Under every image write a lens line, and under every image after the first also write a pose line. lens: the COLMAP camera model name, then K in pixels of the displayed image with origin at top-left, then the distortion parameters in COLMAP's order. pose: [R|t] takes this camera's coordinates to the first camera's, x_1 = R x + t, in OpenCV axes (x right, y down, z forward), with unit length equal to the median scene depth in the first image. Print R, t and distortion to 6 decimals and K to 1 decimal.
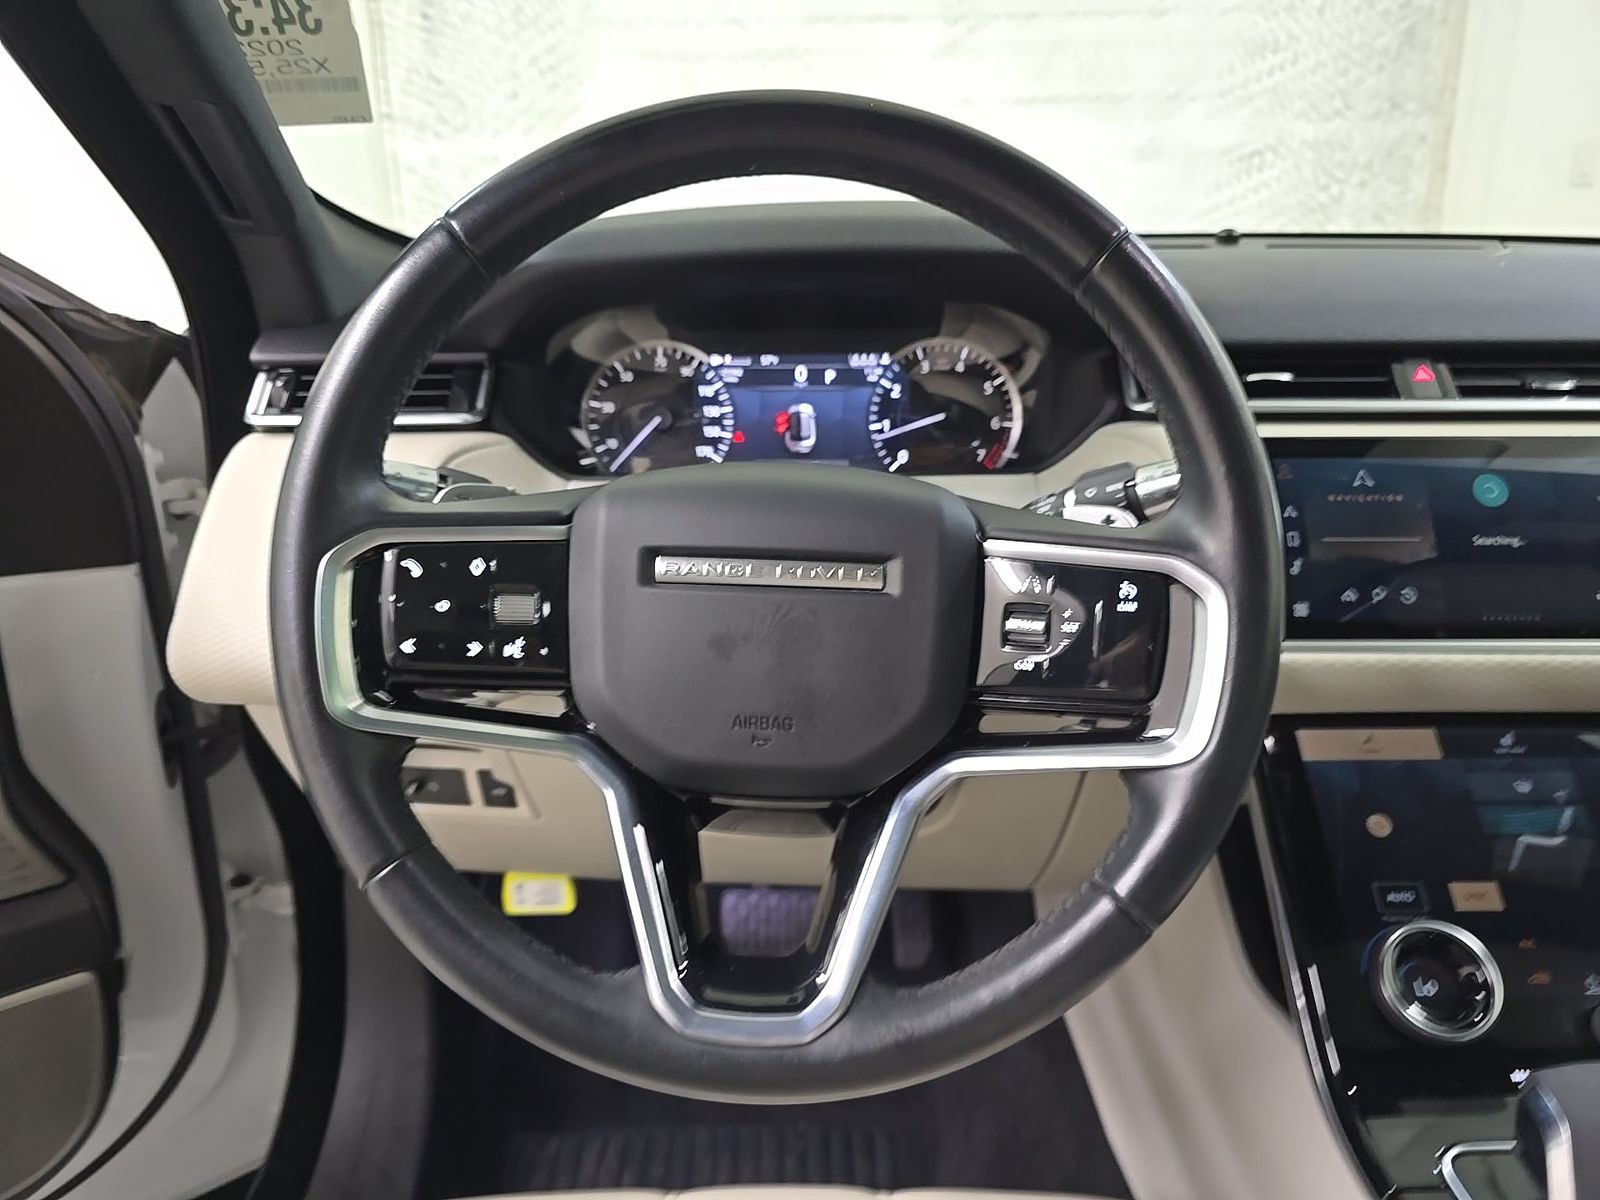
lens RADIAL K [[1119.7, 0, 806.8], [0, 1119.7, 604.0], [0, 0, 1]] dist [0.040764, -0.036032]
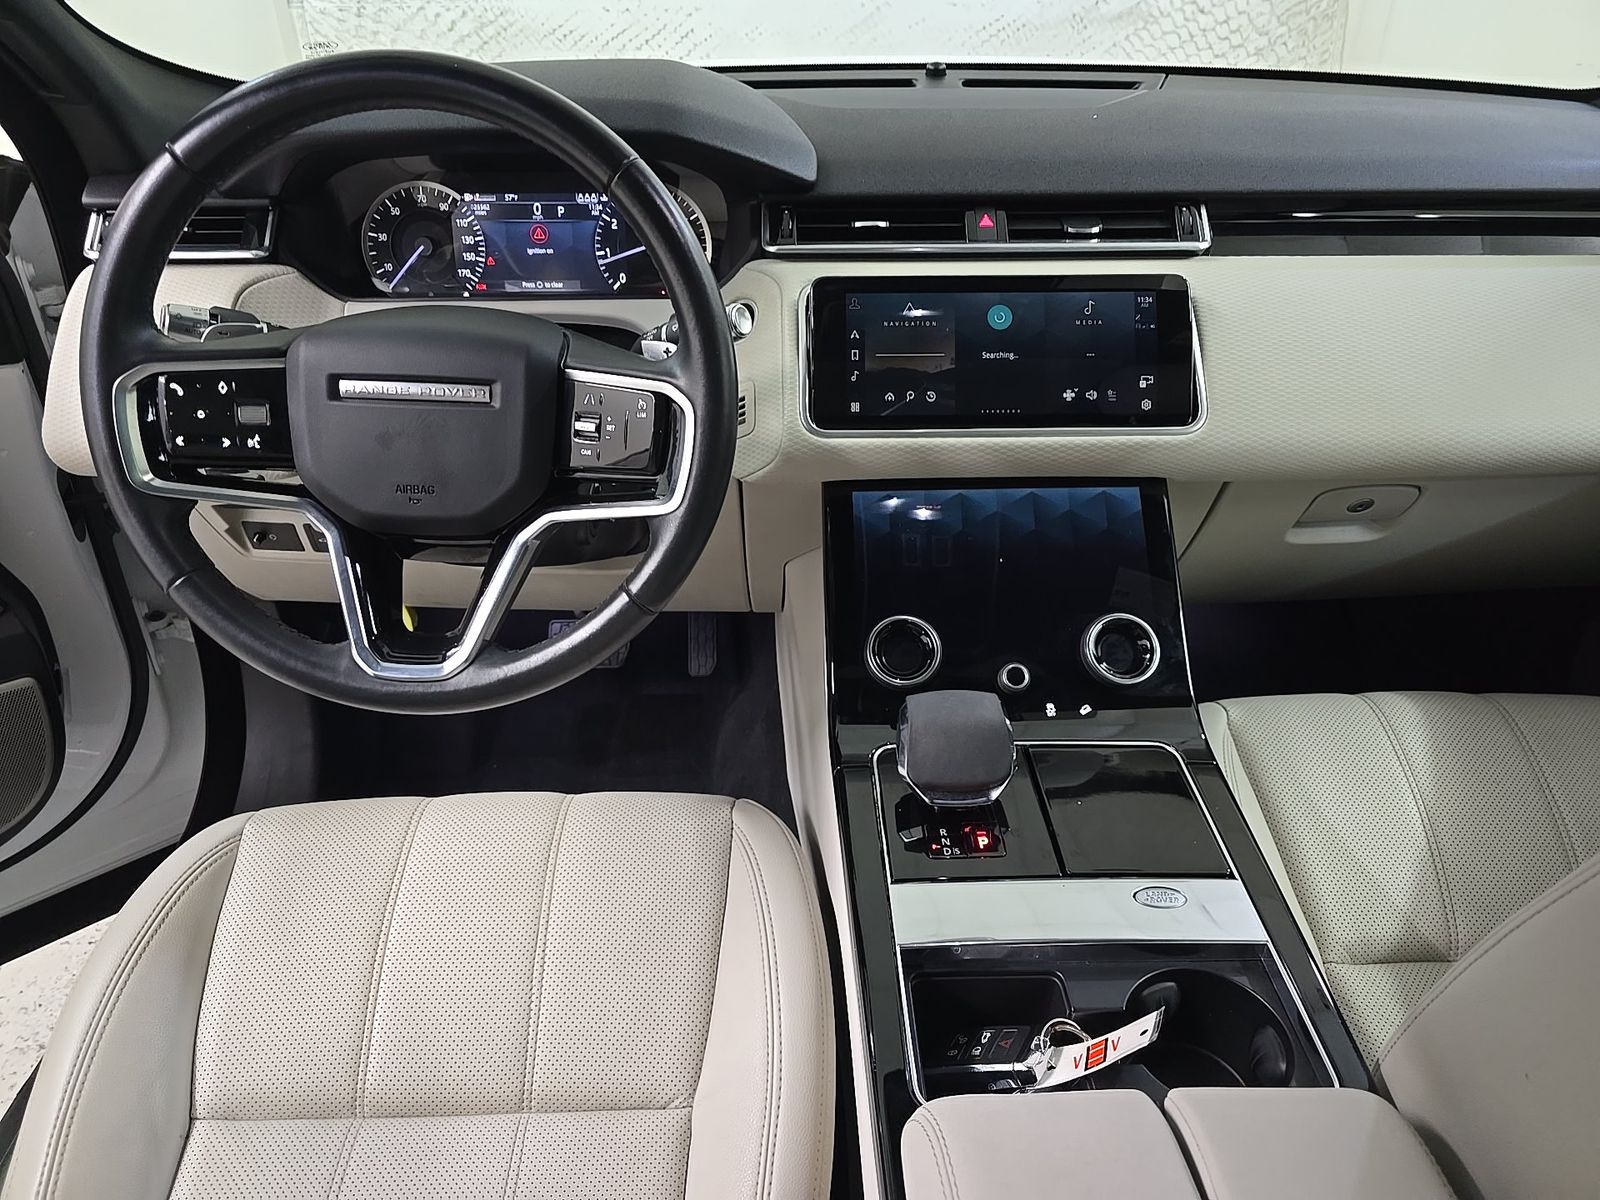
lens RADIAL K [[1119.7, 0, 806.8], [0, 1119.7, 604.0], [0, 0, 1]] dist [0.040764, -0.036032]
pose [[0.999582, -0.009105, 0.027456, 0.293653], [0.003168, 0.977920, 0.208954, -0.041211], [-0.028752, -0.208780, 0.977540, -0.375346]]
